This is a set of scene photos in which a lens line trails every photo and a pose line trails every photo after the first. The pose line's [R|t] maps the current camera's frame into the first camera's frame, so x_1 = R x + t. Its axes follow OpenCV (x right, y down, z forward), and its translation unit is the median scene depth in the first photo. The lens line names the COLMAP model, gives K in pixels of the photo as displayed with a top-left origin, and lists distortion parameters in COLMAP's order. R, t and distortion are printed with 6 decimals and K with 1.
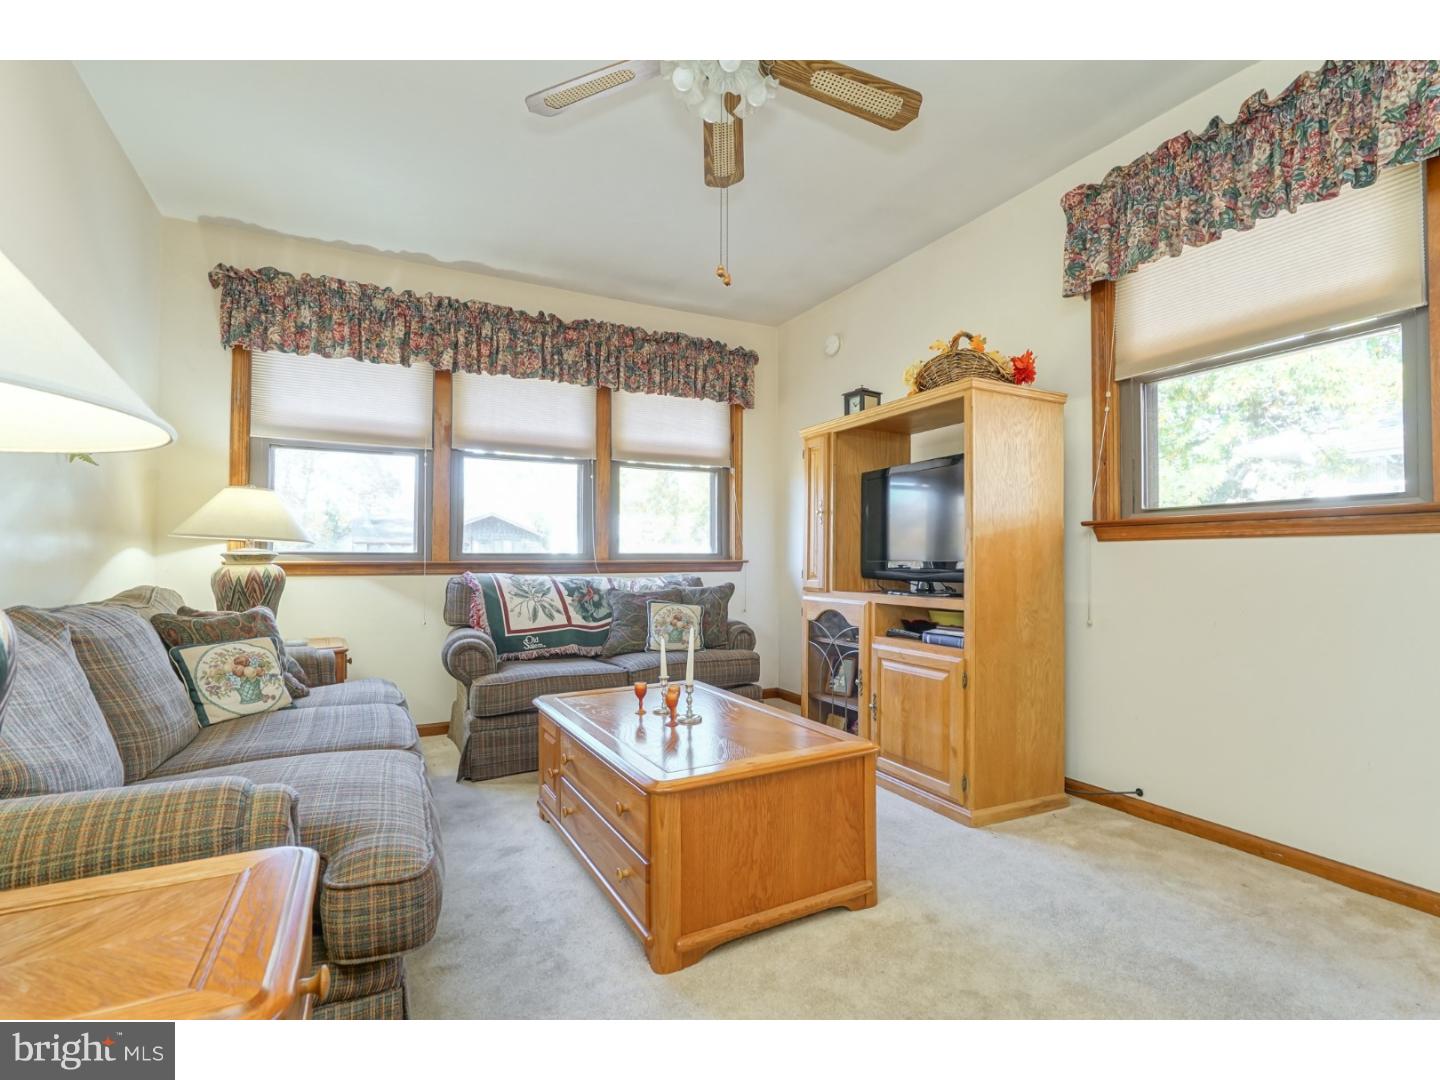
lens RADIAL K [[673.2, 0, 701.5], [0, 673.2, 551.4], [0, 0, 1]] dist [-0.006703, 0.002975]
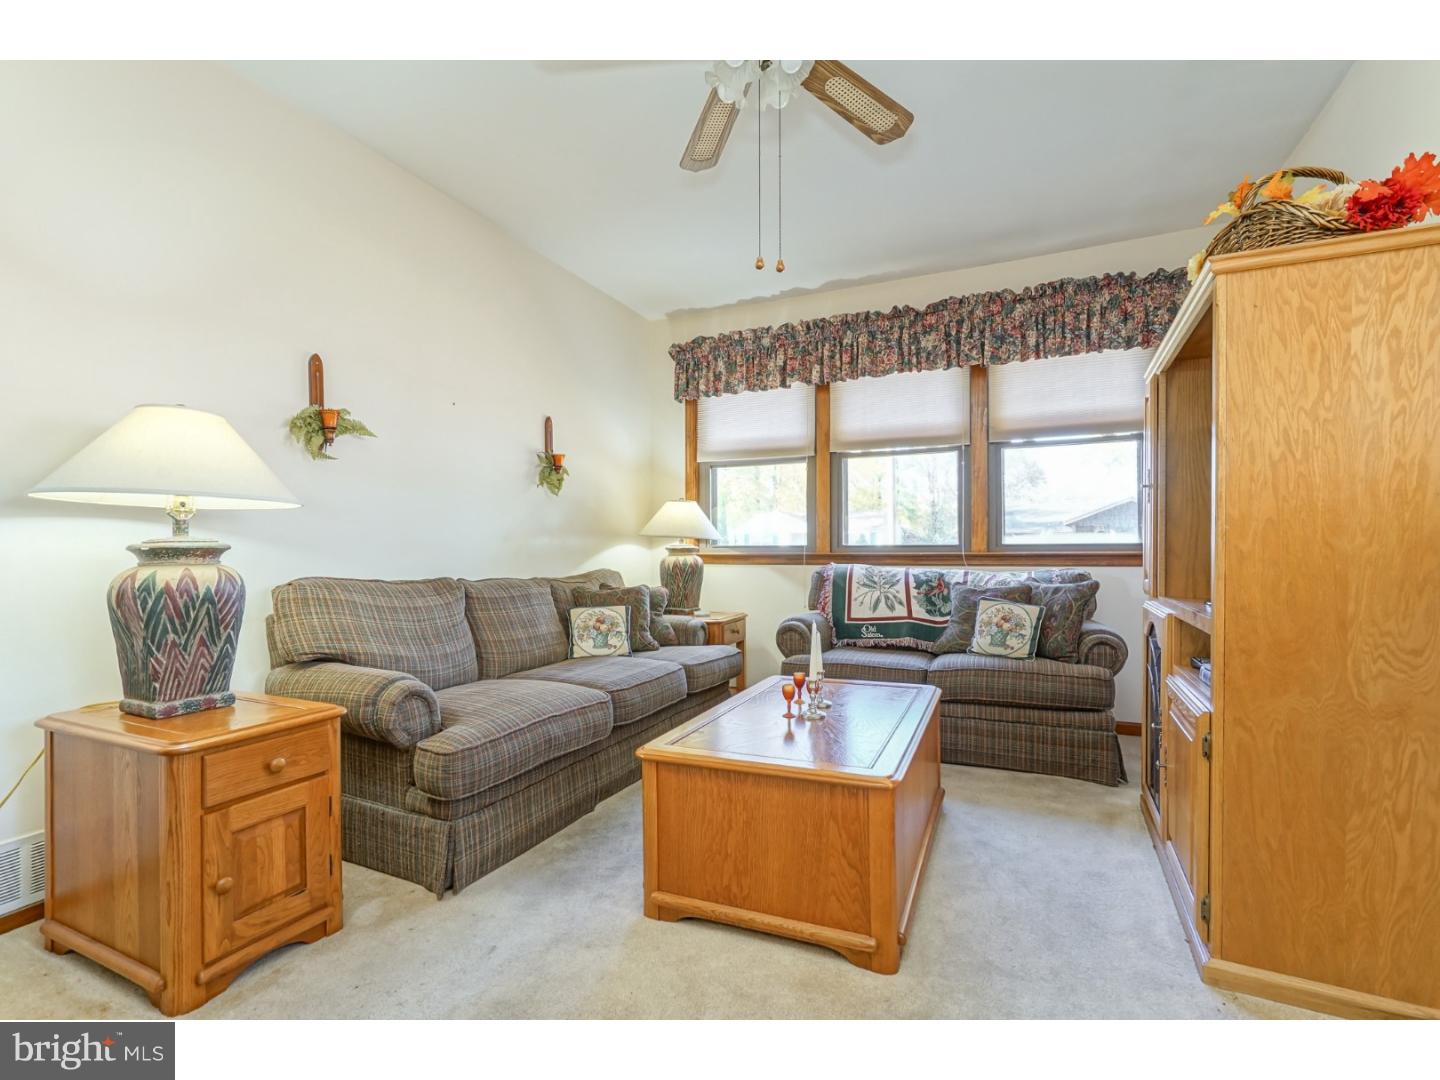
lens RADIAL K [[673.2, 0, 742.1], [0, 673.2, 549.8], [0, 0, 1]] dist [-0.006703, 0.002975]
pose [[0.620632, -0.001981, -0.784100, 0.568950], [0.012692, 0.999891, 0.007519, -0.001030], [0.783999, -0.014618, 0.620589, 0.256826]]
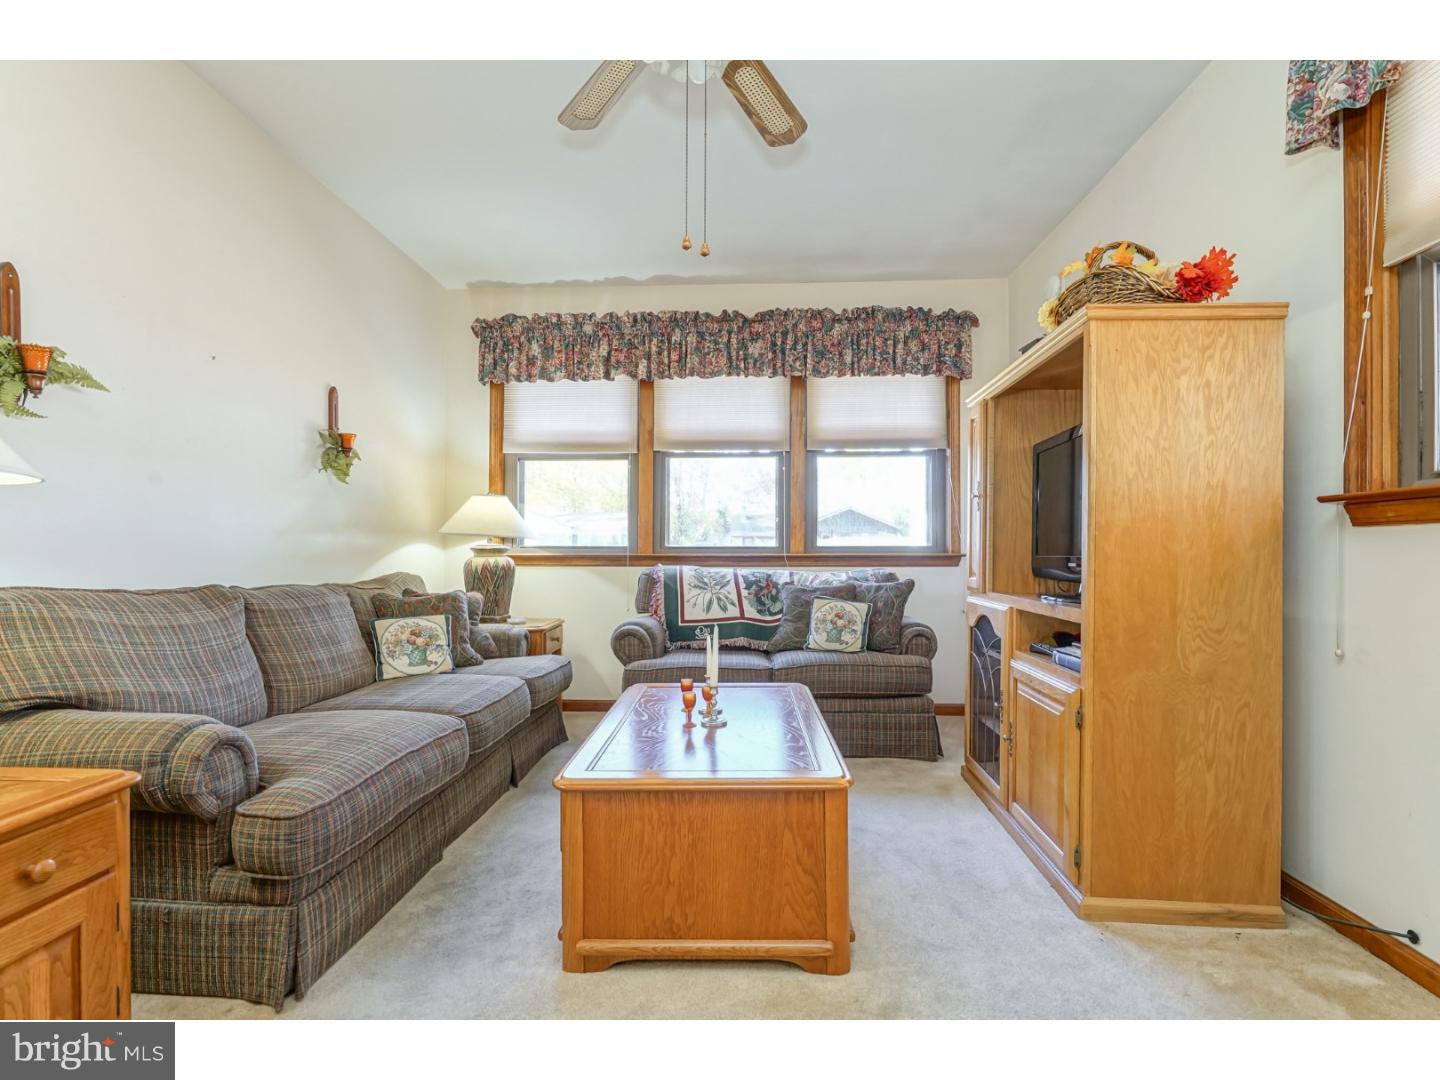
lens RADIAL K [[673.2, 0, 734.2], [0, 673.2, 550.7], [0, 0, 1]] dist [-0.006703, 0.002975]
pose [[0.869321, 0.000356, -0.494249, 0.391608], [0.005036, 0.999941, 0.009579, -0.000954], [0.494223, -0.010816, 0.869268, 0.159325]]
